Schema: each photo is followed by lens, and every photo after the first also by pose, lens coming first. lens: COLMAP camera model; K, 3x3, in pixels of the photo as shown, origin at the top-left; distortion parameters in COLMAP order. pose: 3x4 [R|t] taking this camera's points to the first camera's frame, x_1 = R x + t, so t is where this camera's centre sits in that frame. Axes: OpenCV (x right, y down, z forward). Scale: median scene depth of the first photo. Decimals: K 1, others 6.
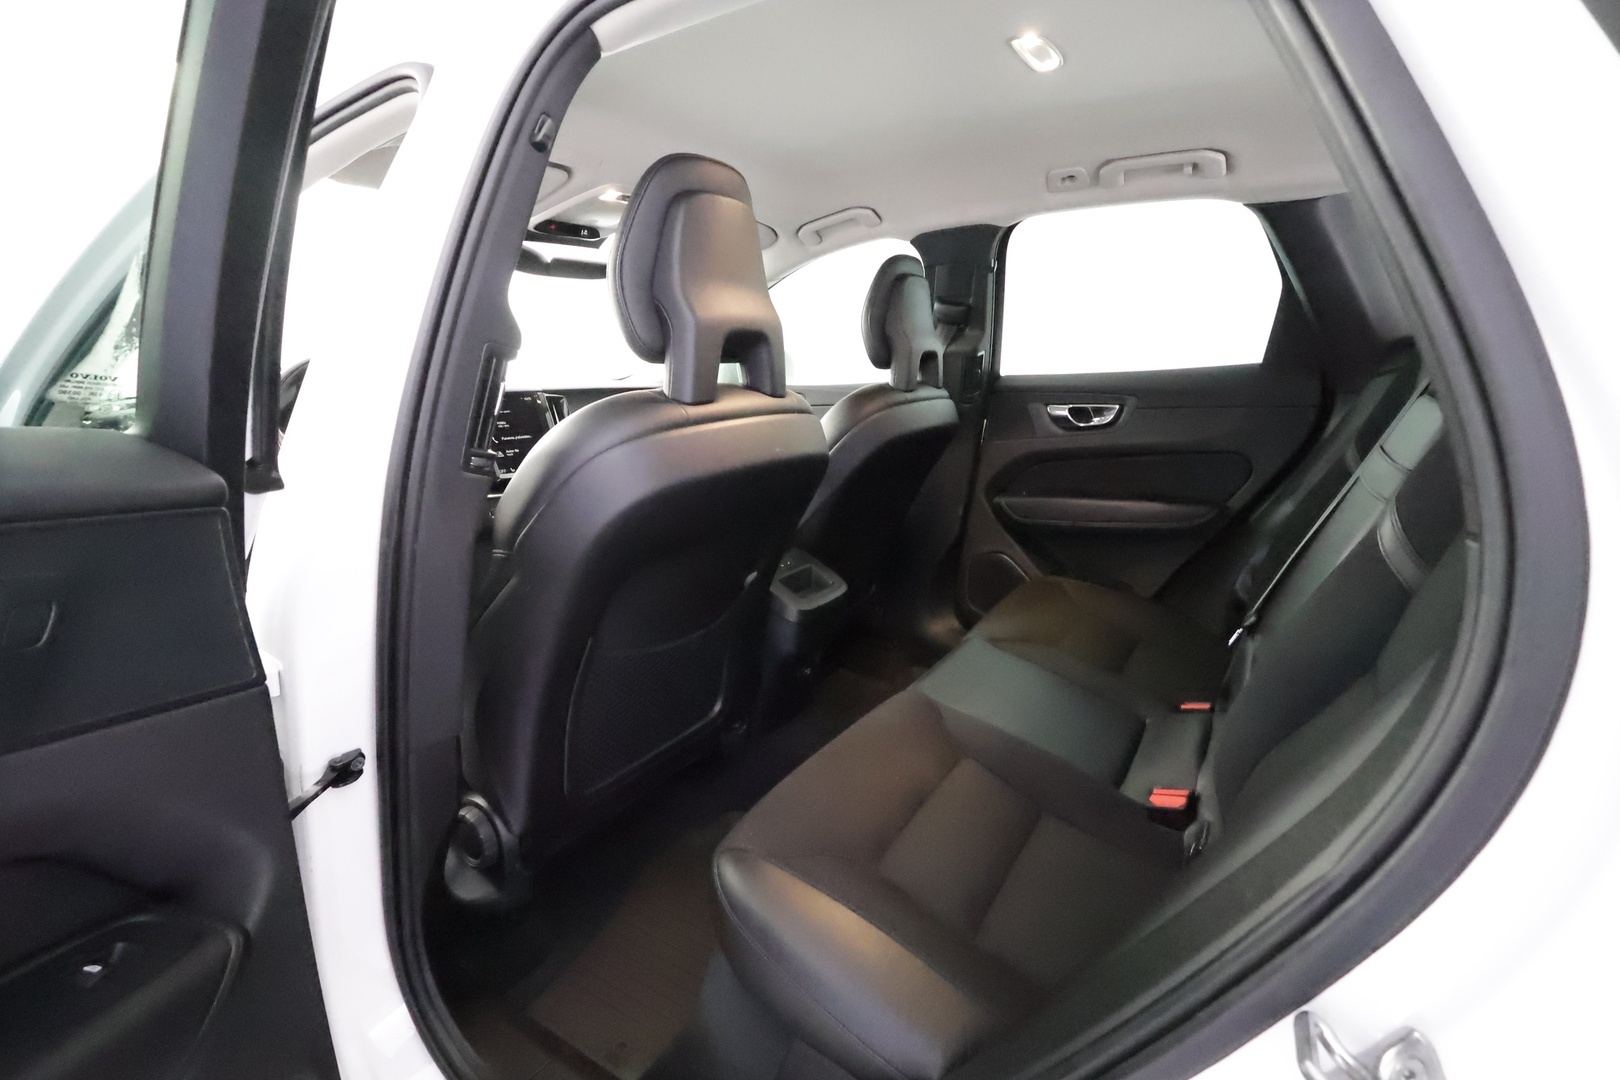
lens RADIAL K [[759.3, 0, 819.6], [0, 759.3, 544.7], [0, 0, 1]] dist [0.022407, -0.000563]
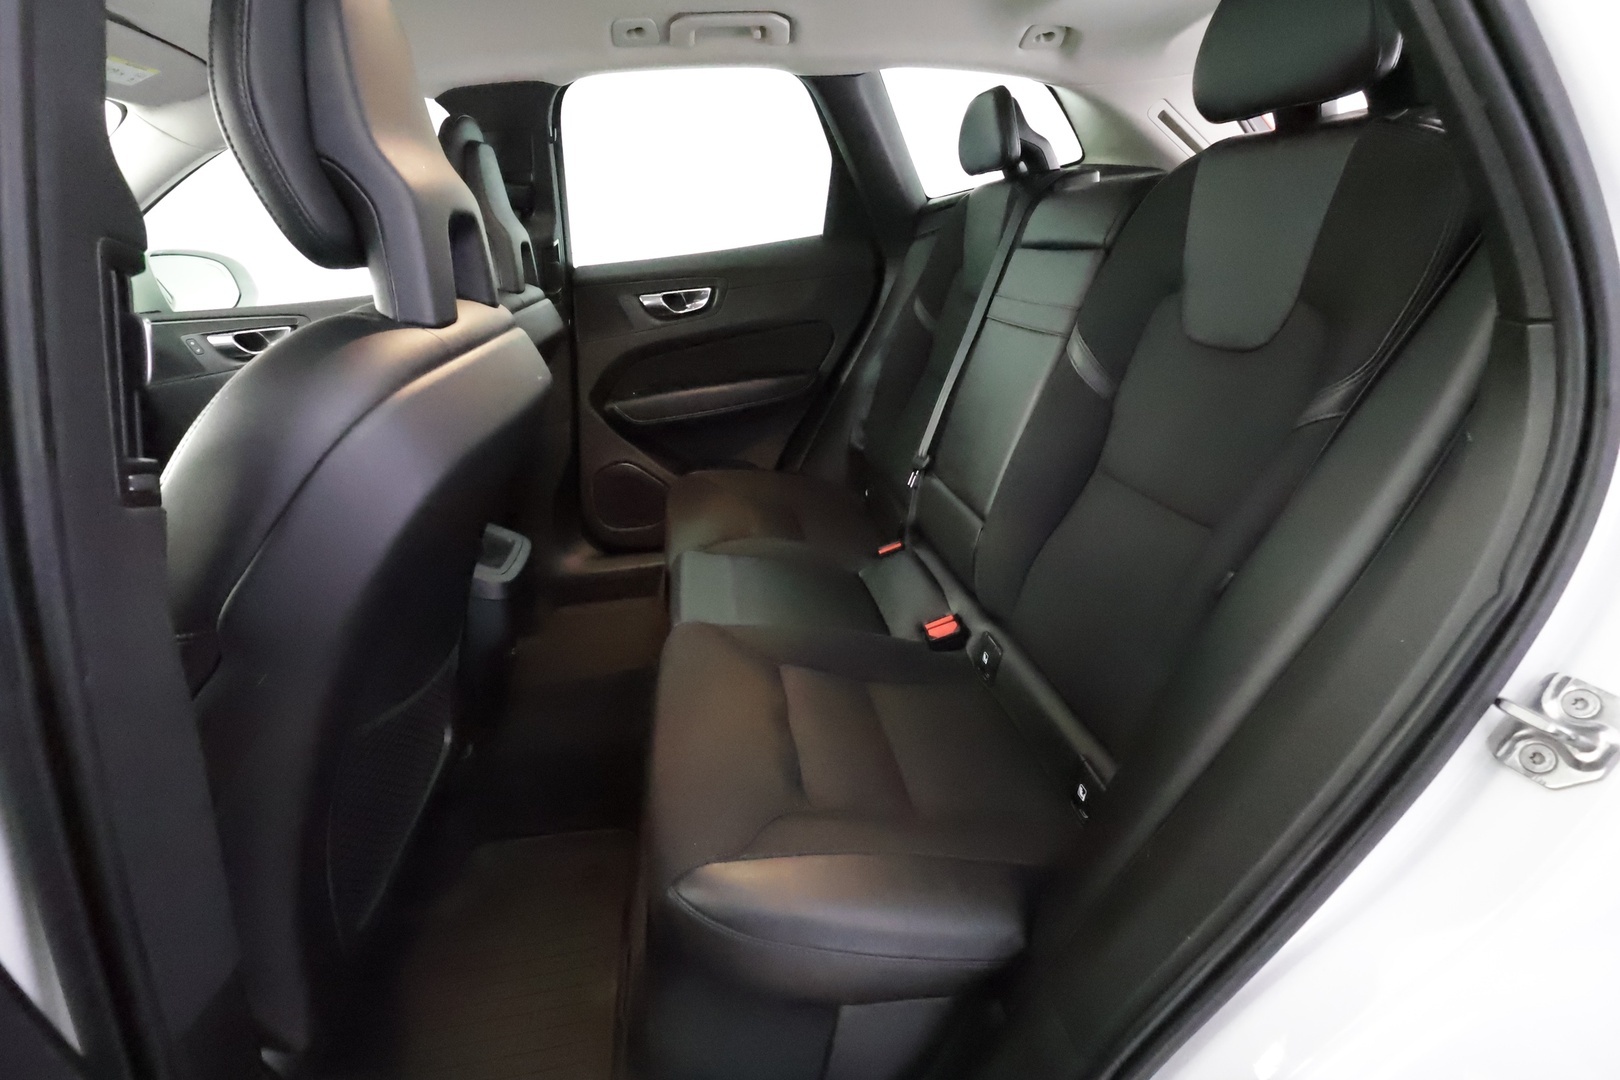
lens RADIAL K [[759.3, 0, 809.7], [0, 759.3, 538.0], [0, 0, 1]] dist [0.022407, -0.000563]
pose [[0.759718, -0.290855, 0.581577, -0.204066], [0.221000, 0.956640, 0.189735, -0.034703], [-0.611545, -0.015616, 0.791056, 0.147440]]
